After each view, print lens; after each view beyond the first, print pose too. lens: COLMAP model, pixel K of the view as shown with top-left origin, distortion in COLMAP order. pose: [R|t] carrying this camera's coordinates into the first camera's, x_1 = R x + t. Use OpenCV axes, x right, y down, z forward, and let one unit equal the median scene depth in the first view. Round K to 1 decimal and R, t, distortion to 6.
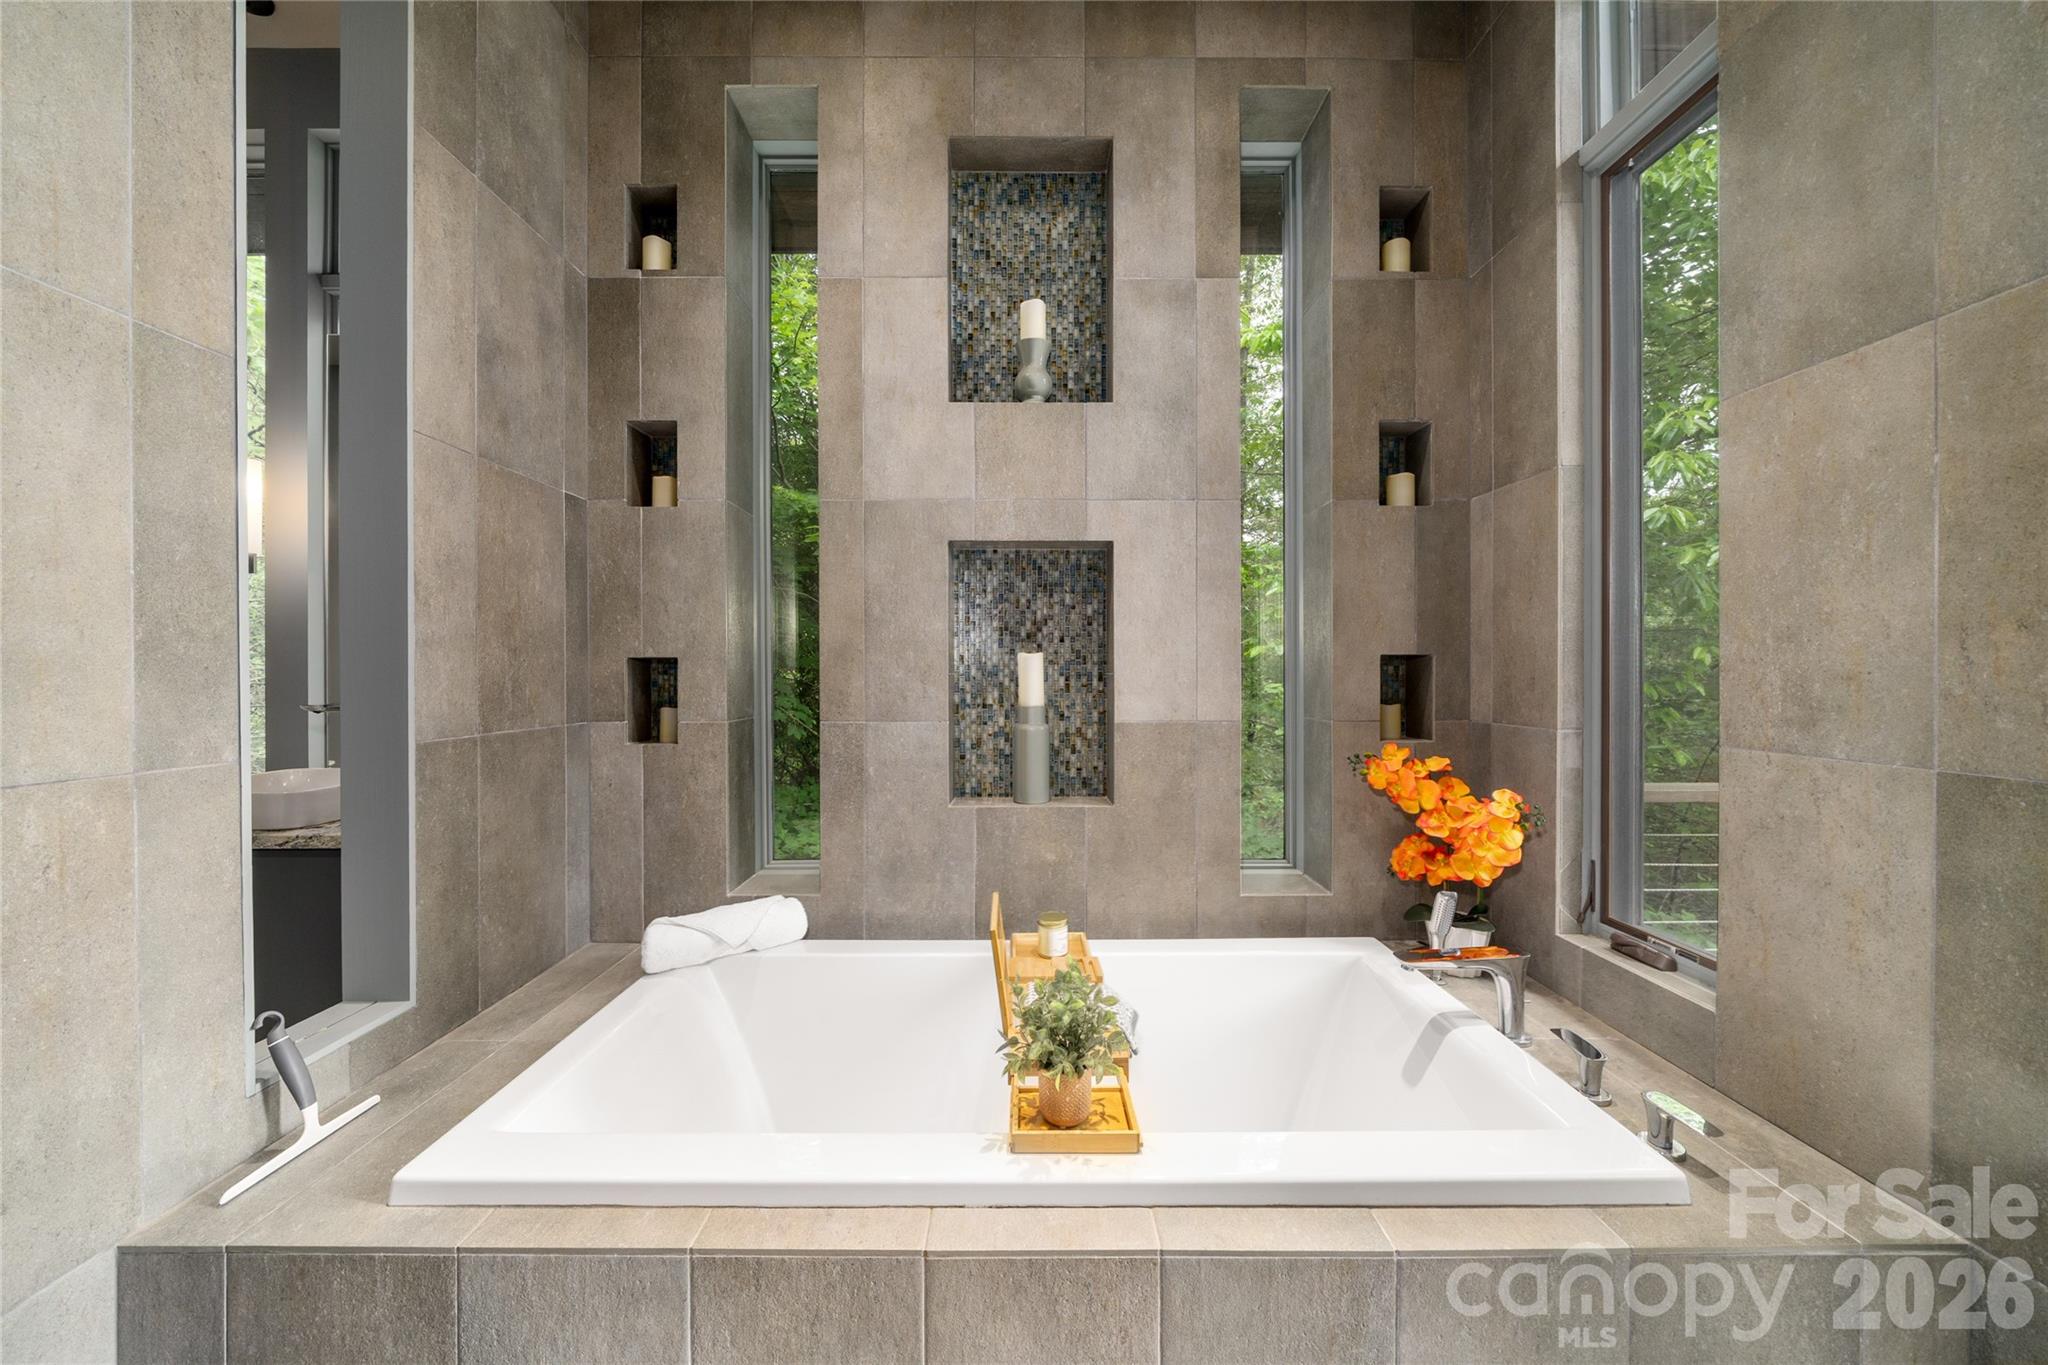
lens RADIAL K [[706.4, 0, 1028.3], [0, 706.4, 676.8], [0, 0, 1]] dist [-0.006172, 0.000201]
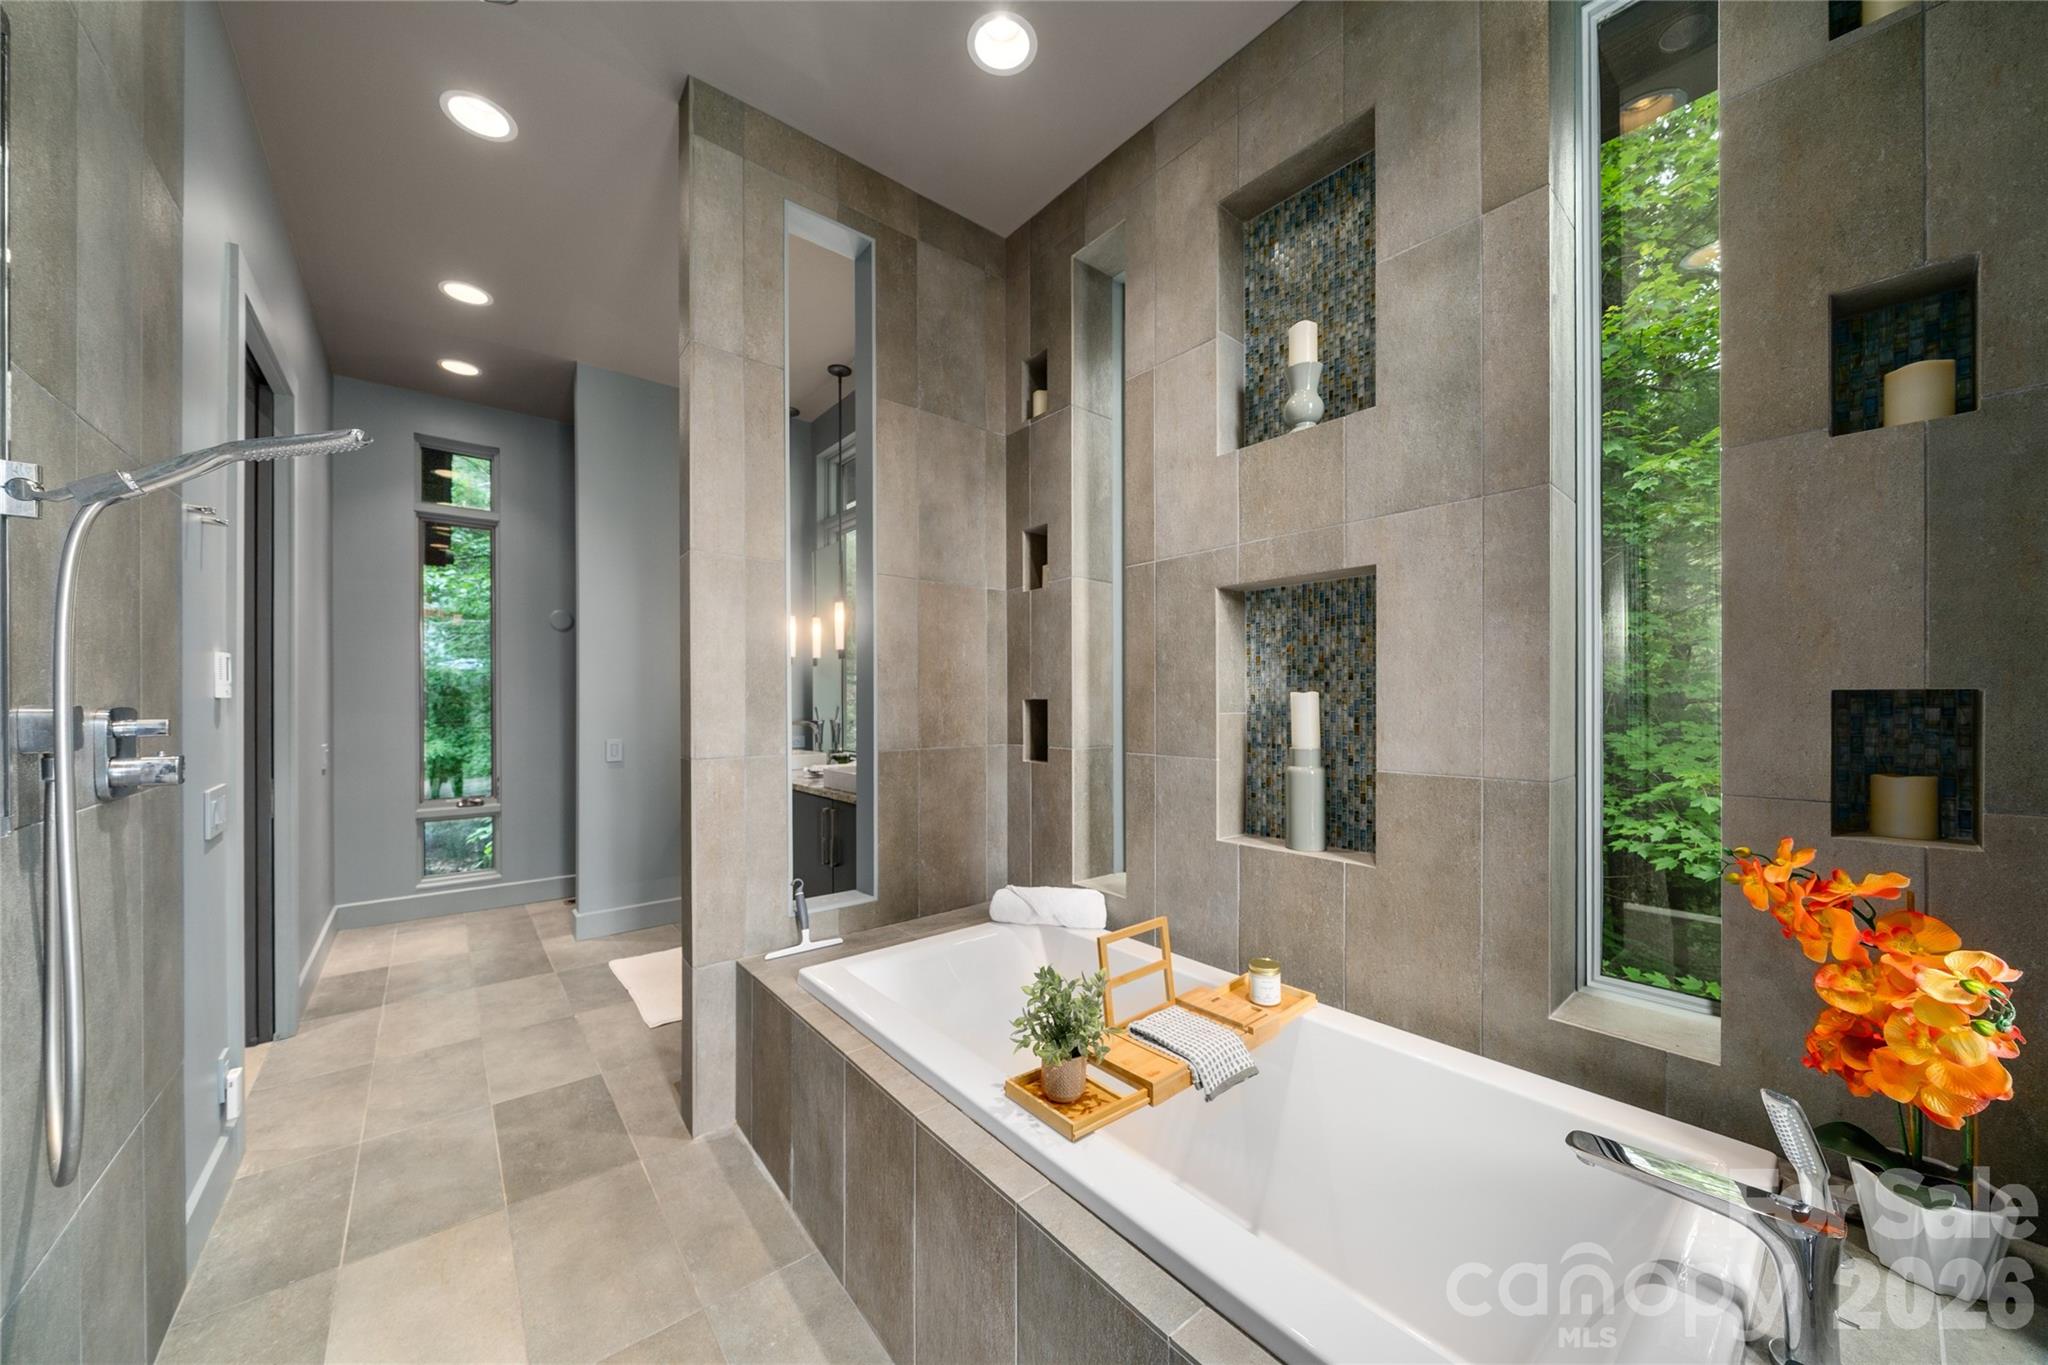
lens RADIAL K [[706.4, 0, 1033.8], [0, 706.4, 704.2], [0, 0, 1]] dist [-0.006172, 0.000201]
pose [[0.645629, 0.001794, -0.763649, 0.515107], [-0.003081, 0.999995, -0.000256, -0.017159], [0.763645, 0.002518, 0.645632, 0.111828]]
